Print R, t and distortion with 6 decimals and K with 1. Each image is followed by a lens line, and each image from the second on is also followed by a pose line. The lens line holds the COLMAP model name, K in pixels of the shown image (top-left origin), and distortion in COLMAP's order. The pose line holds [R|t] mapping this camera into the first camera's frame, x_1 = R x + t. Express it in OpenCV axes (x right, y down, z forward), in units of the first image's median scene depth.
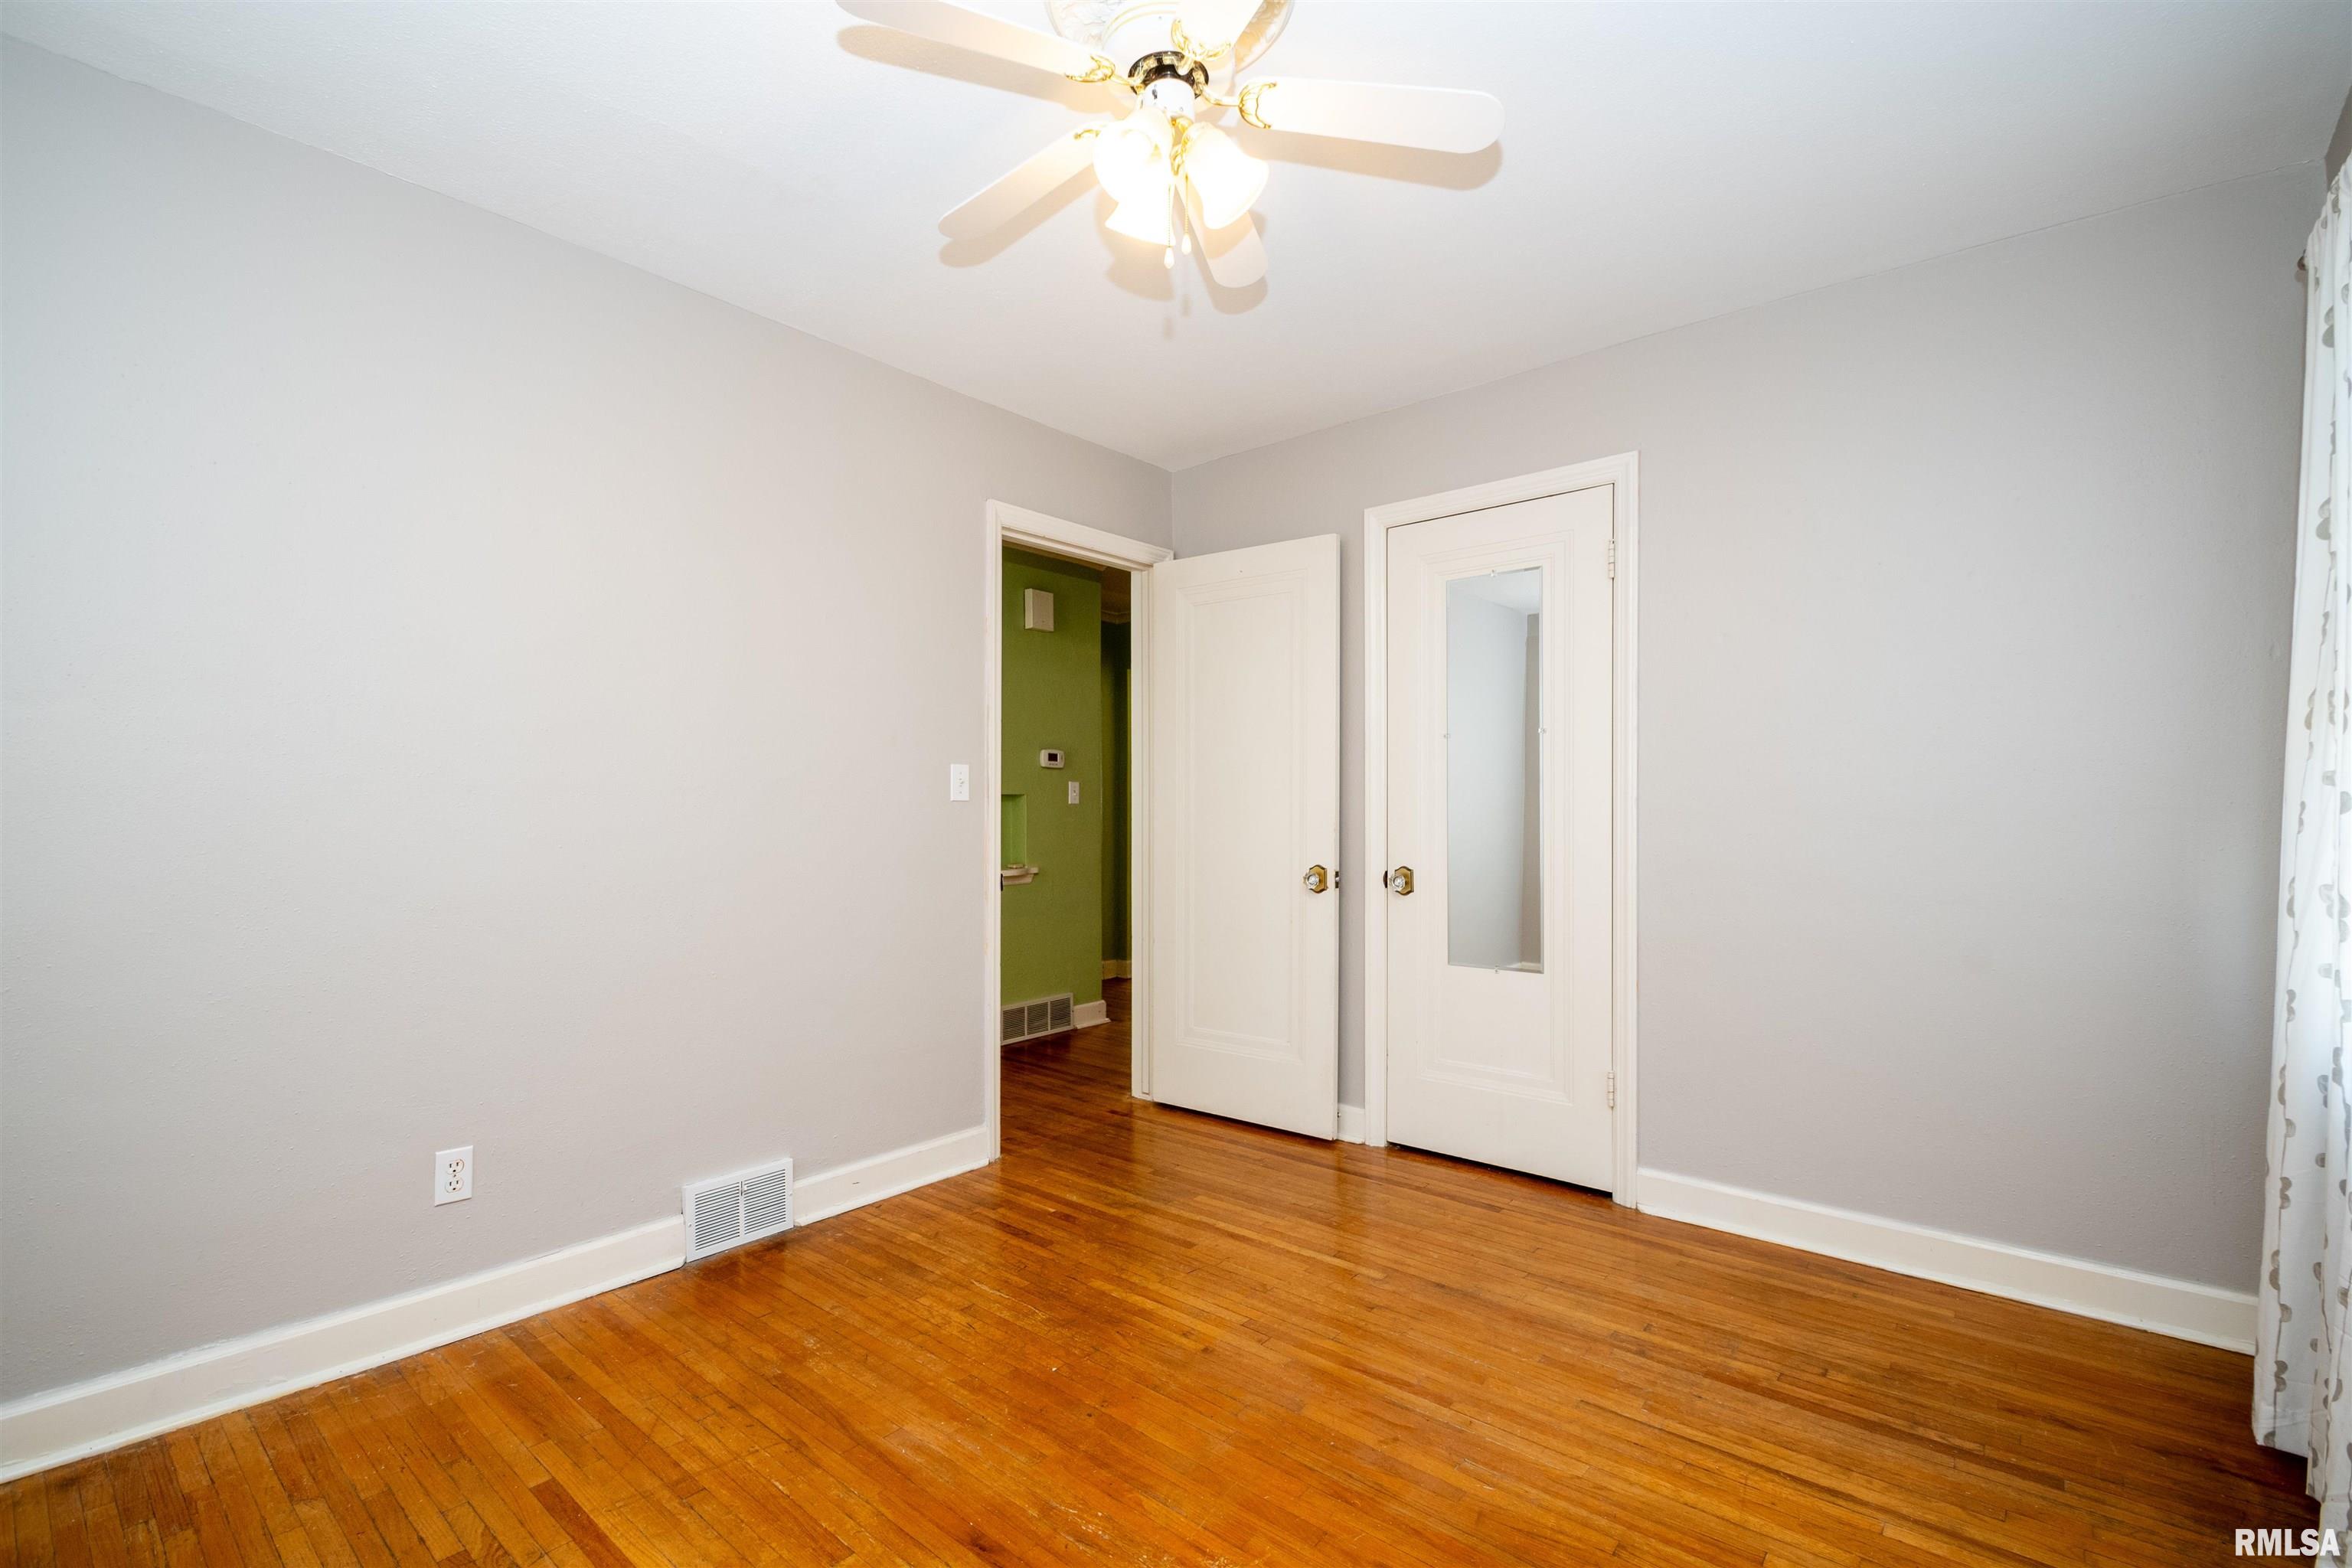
lens RADIAL K [[1010.8, 0, 1173.8], [0, 1010.8, 790.4], [0, 0, 1]] dist [-0.023428, -0.004809]
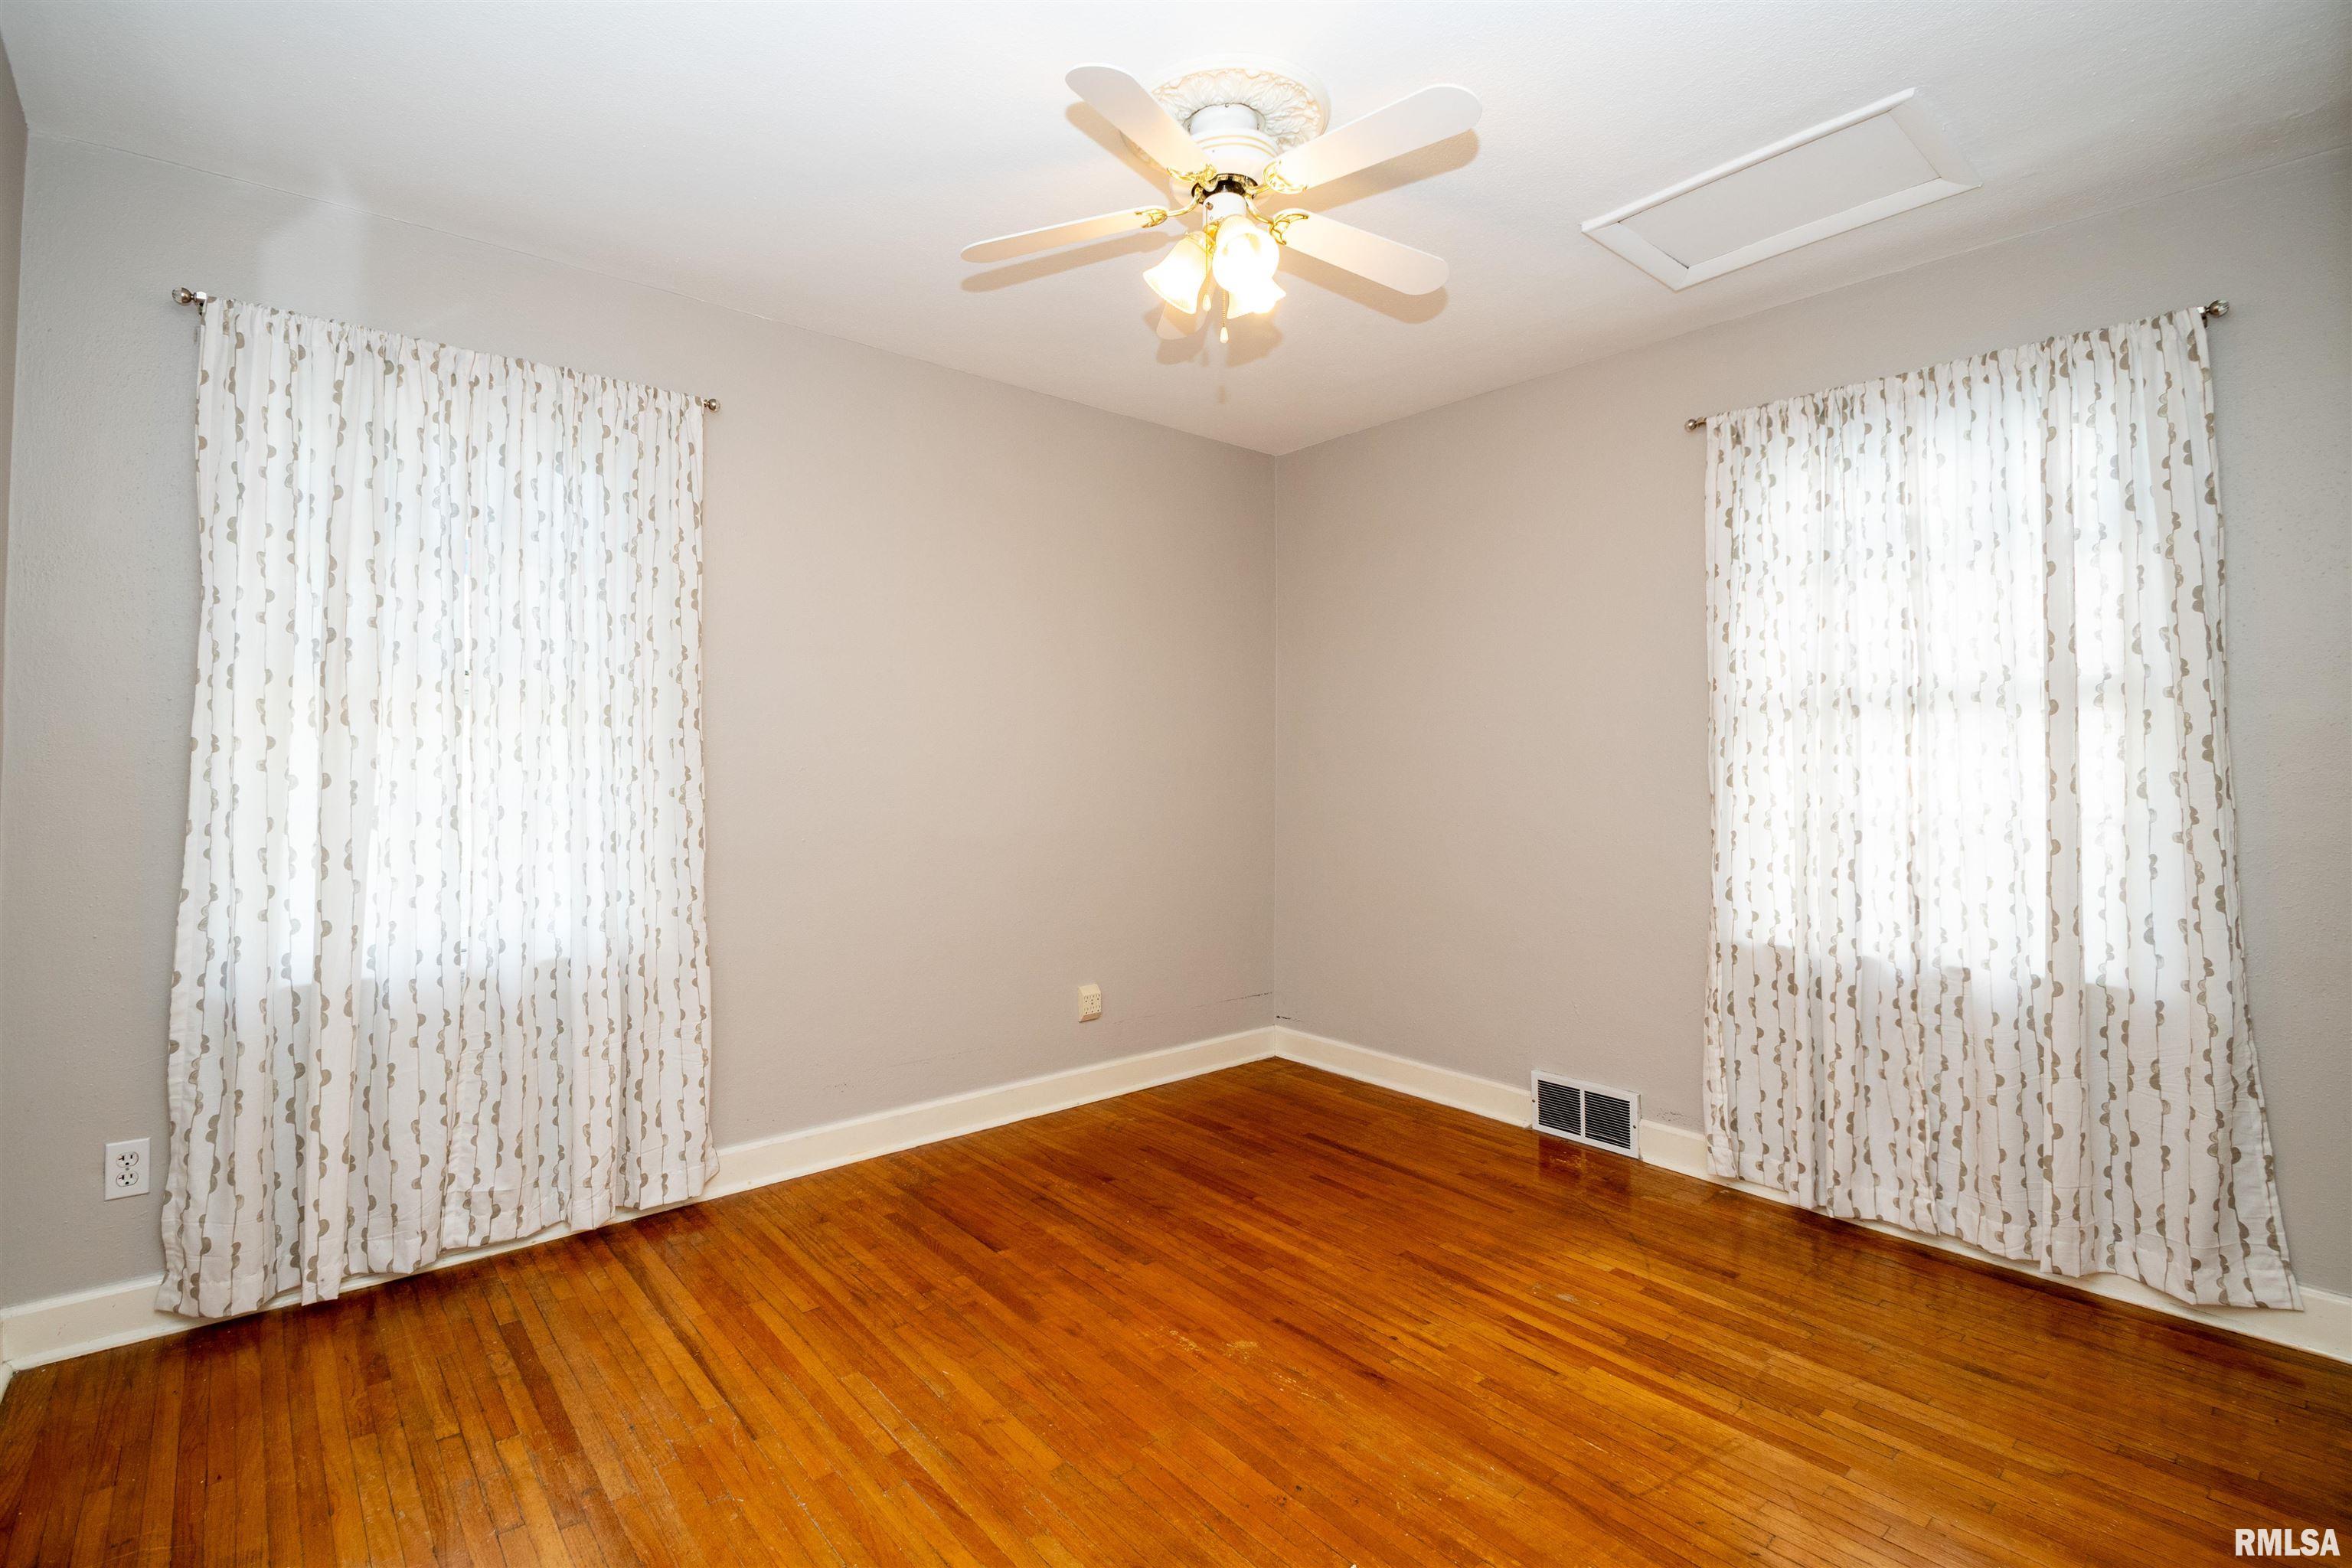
lens RADIAL K [[1010.8, 0, 1176.7], [0, 1010.8, 774.0], [0, 0, 1]] dist [-0.023428, -0.004809]
pose [[-0.989478, -0.005974, 0.144558, -0.105117], [-0.006414, 0.999976, -0.002575, 0.004769], [-0.144539, -0.003475, -0.989493, 1.943720]]
